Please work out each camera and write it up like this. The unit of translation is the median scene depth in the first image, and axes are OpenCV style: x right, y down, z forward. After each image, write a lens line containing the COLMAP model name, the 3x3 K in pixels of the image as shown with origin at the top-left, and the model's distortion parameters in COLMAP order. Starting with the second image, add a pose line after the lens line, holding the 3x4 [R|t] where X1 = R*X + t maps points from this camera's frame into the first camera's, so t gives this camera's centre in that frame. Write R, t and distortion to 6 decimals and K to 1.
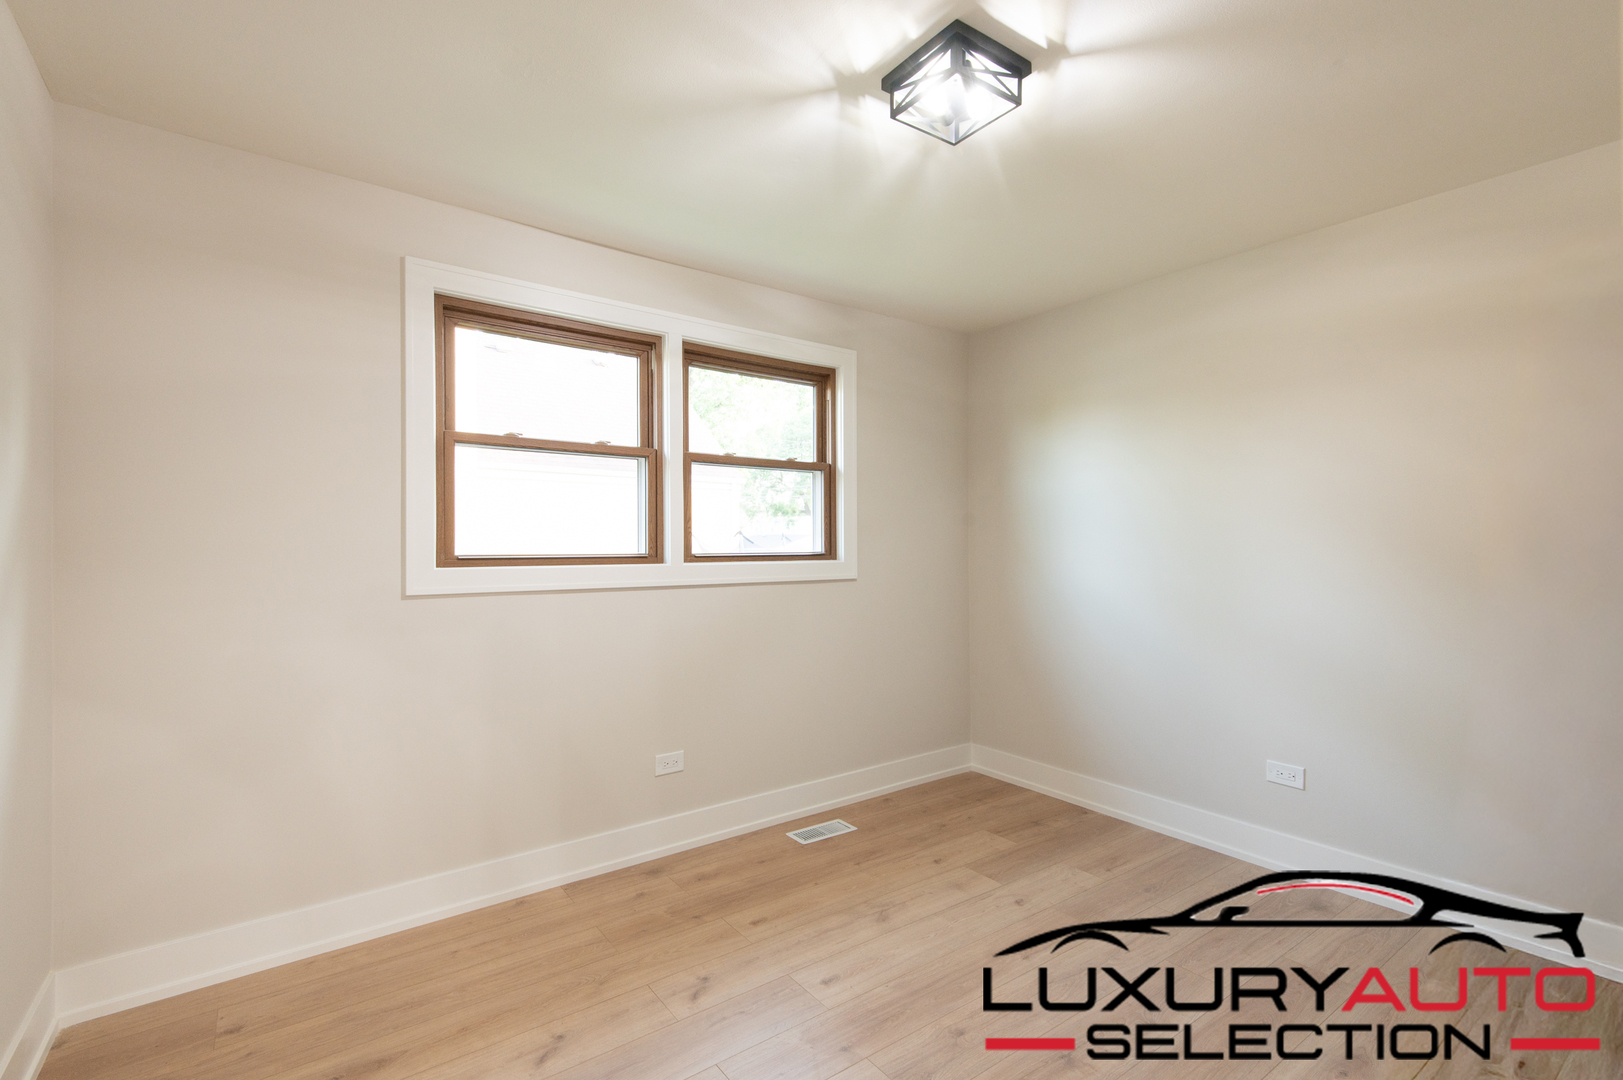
lens RADIAL K [[697.3, 0, 808.2], [0, 697.3, 543.1], [0, 0, 1]] dist [-0.003160, -0.000050]
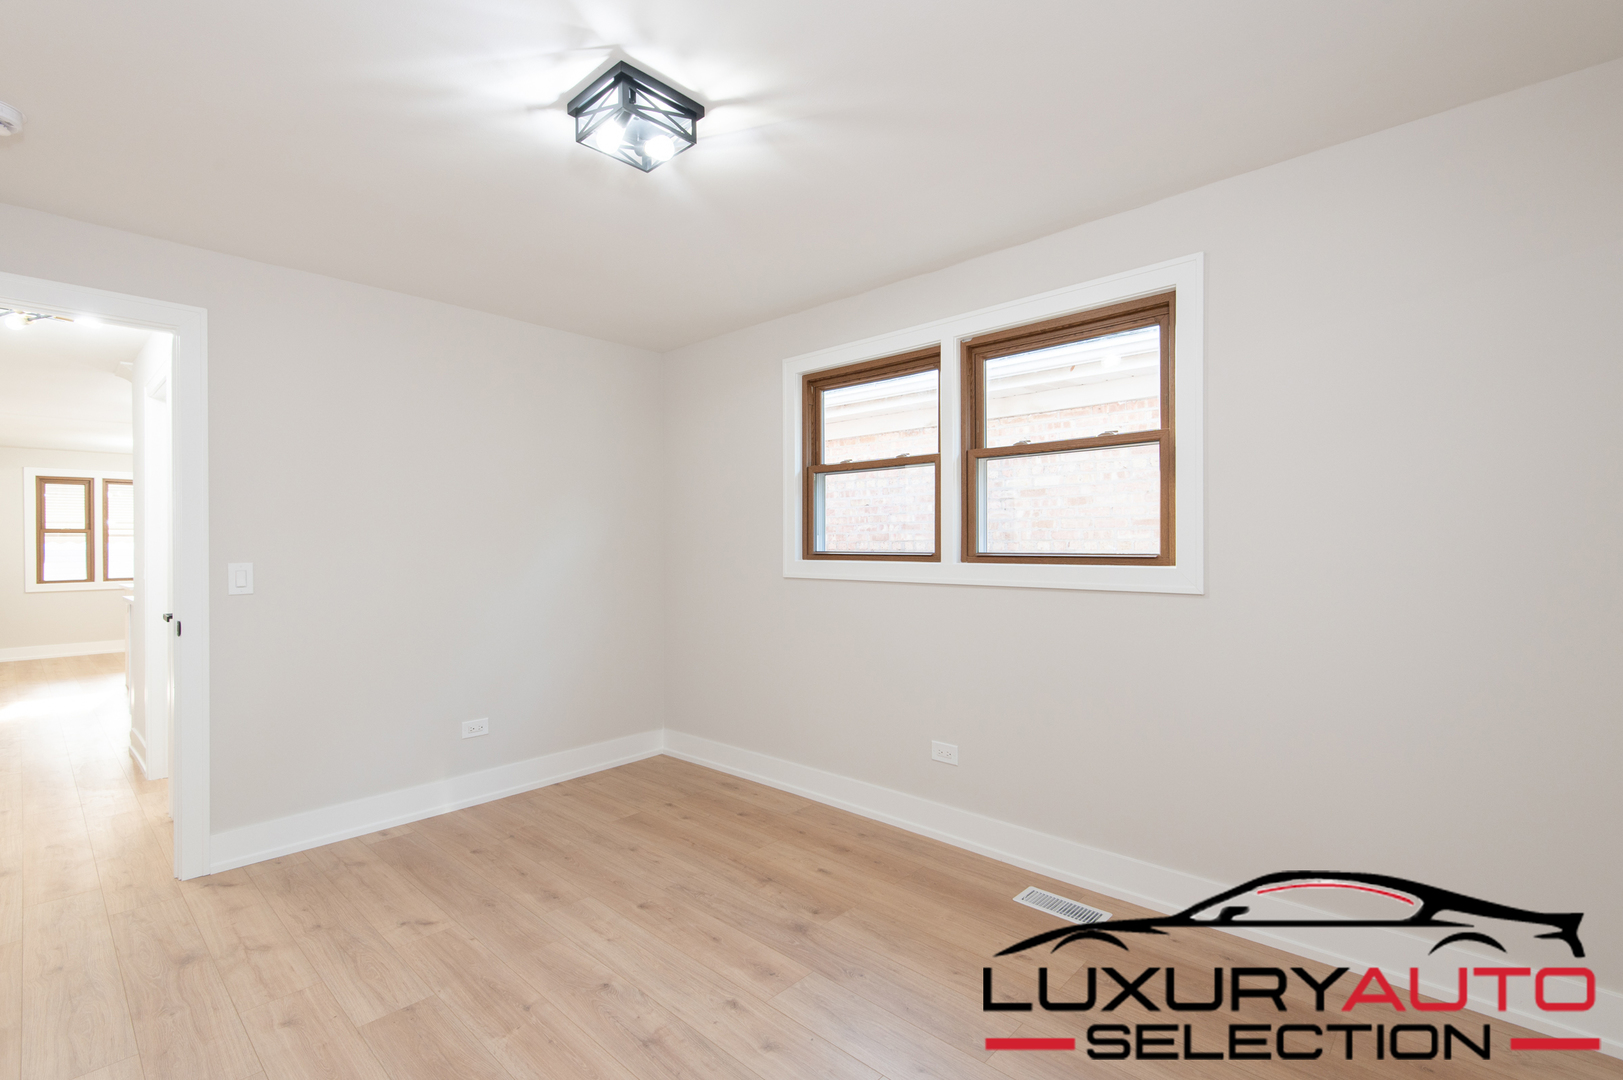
lens RADIAL K [[737.9, 0, 809.0], [0, 737.9, 541.1], [0, 0, 1]] dist [0.012458, -0.001966]
pose [[0.180503, -0.003657, -0.983568, 0.804736], [0.005971, 0.999979, -0.002622, 0.000151], [0.983556, -0.005400, 0.180521, 0.575544]]
